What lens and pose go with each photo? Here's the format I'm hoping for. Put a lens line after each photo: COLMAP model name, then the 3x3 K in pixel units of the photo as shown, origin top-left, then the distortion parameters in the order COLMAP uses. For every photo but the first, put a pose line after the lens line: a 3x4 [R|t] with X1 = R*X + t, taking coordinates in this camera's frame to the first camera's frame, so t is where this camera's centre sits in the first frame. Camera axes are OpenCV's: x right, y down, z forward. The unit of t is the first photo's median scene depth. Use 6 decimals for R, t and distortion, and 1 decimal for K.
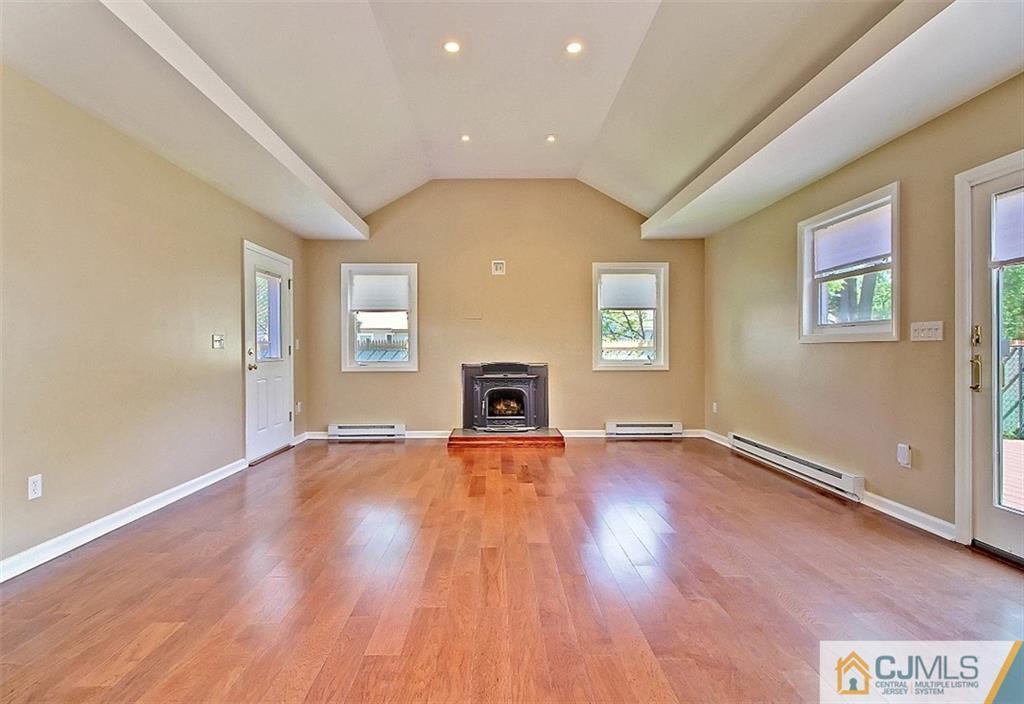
lens RADIAL K [[491.4, 0, 493.0], [0, 491.4, 349.7], [0, 0, 1]] dist [0.023805, -0.003838]
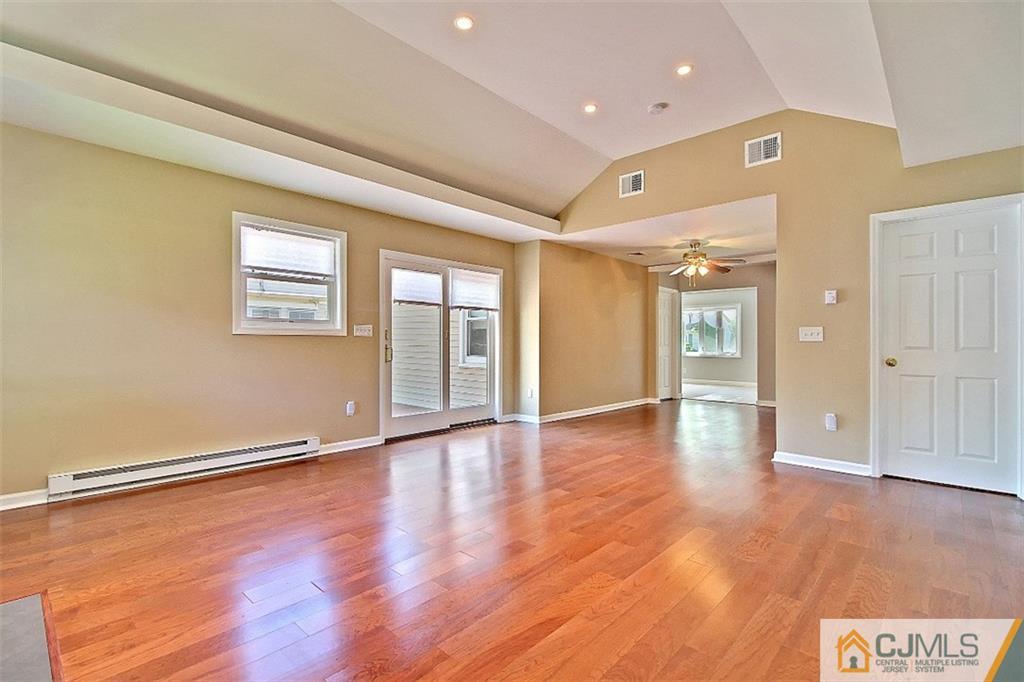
lens RADIAL K [[476.4, 0, 515.7], [0, 476.4, 342.3], [0, 0, 1]] dist [0.003948, 0.000223]
pose [[-0.752851, -0.002726, 0.658185, -0.305493], [-0.004450, 0.999990, -0.000948, 0.000668], [-0.658175, -0.003642, -0.752856, 0.970412]]
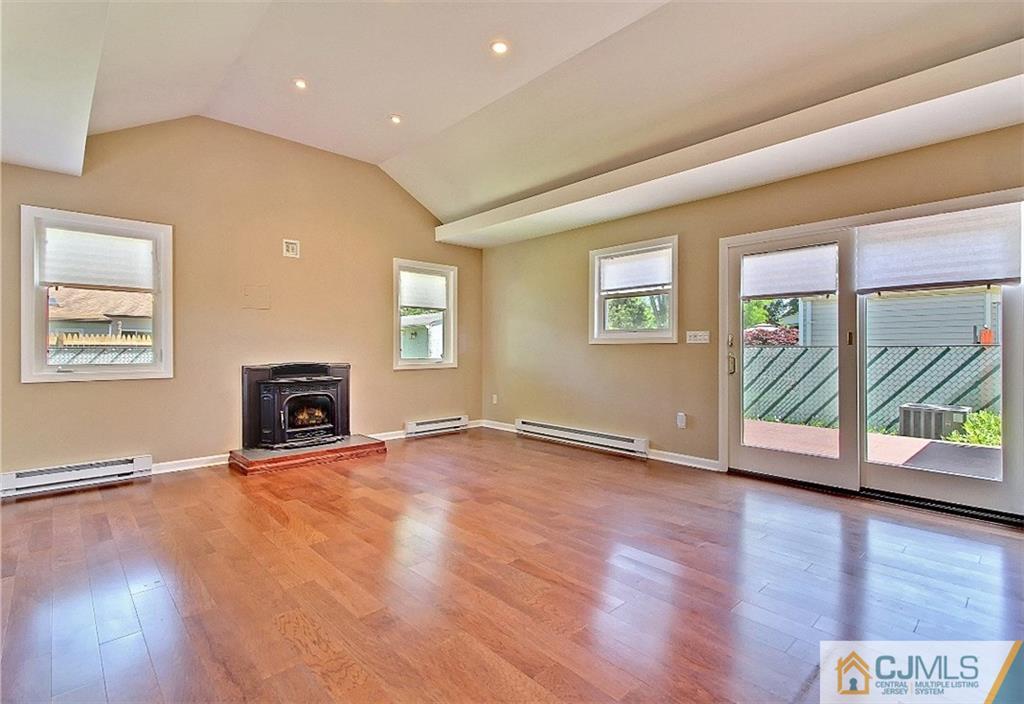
lens RADIAL K [[491.4, 0, 502.0], [0, 491.4, 351.1], [0, 0, 1]] dist [0.023805, -0.003838]
pose [[0.734254, -0.001289, 0.678874, -0.306272], [-0.003238, 0.999980, 0.005400, -0.000530], [-0.678868, -0.006163, 0.734235, 0.154484]]
